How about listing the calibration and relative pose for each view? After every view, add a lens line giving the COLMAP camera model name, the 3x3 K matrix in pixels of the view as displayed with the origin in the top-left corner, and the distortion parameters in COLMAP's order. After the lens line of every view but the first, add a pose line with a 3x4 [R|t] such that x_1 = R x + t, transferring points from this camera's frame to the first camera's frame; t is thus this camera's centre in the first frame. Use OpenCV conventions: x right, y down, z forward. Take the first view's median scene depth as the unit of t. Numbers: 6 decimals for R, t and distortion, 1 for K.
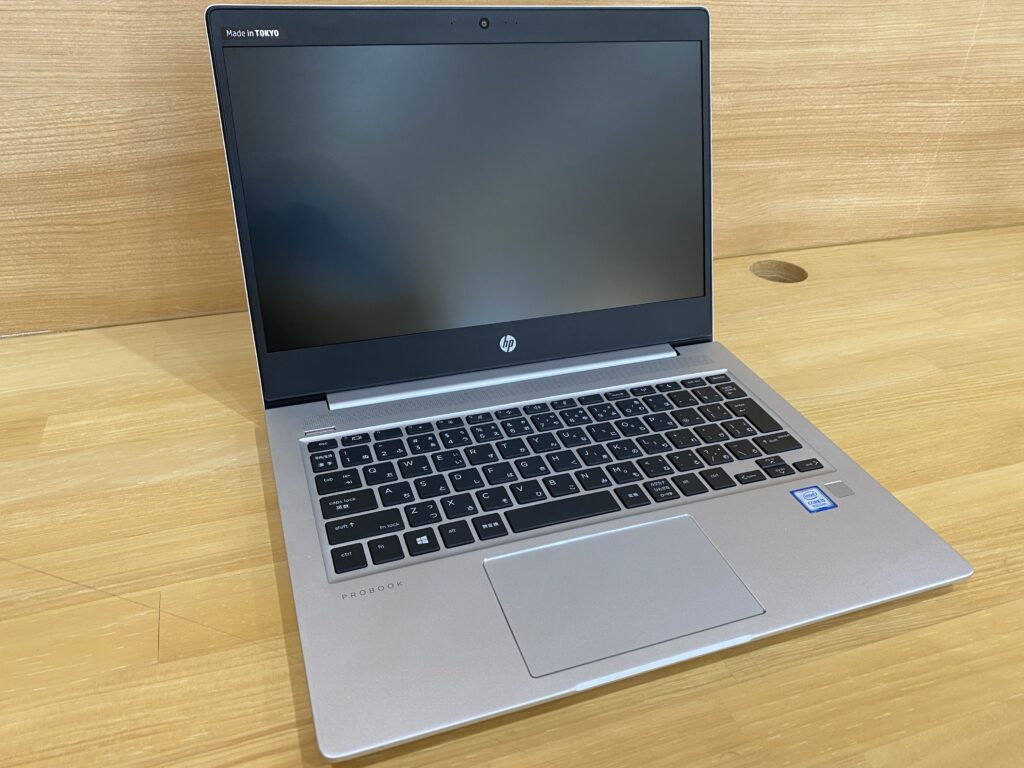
lens RADIAL K [[787.3, 0, 511.4], [0, 787.3, 377.0], [0, 0, 1]] dist [0.011657, -0.012505]
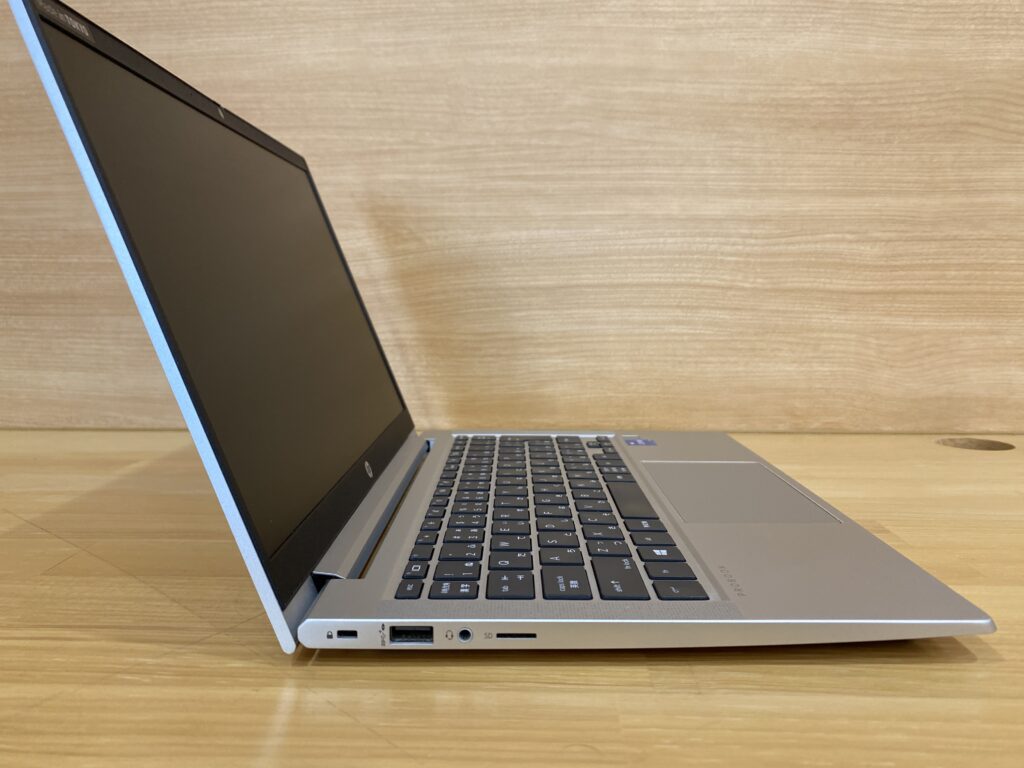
lens RADIAL K [[787.3, 0, 514.6], [0, 787.3, 378.6], [0, 0, 1]] dist [0.011657, -0.012505]
pose [[0.929423, -0.003165, -0.369003, 0.203328], [-0.157308, 0.901155, -0.403948, 0.209467], [0.333807, 0.433486, 0.837056, 0.140494]]
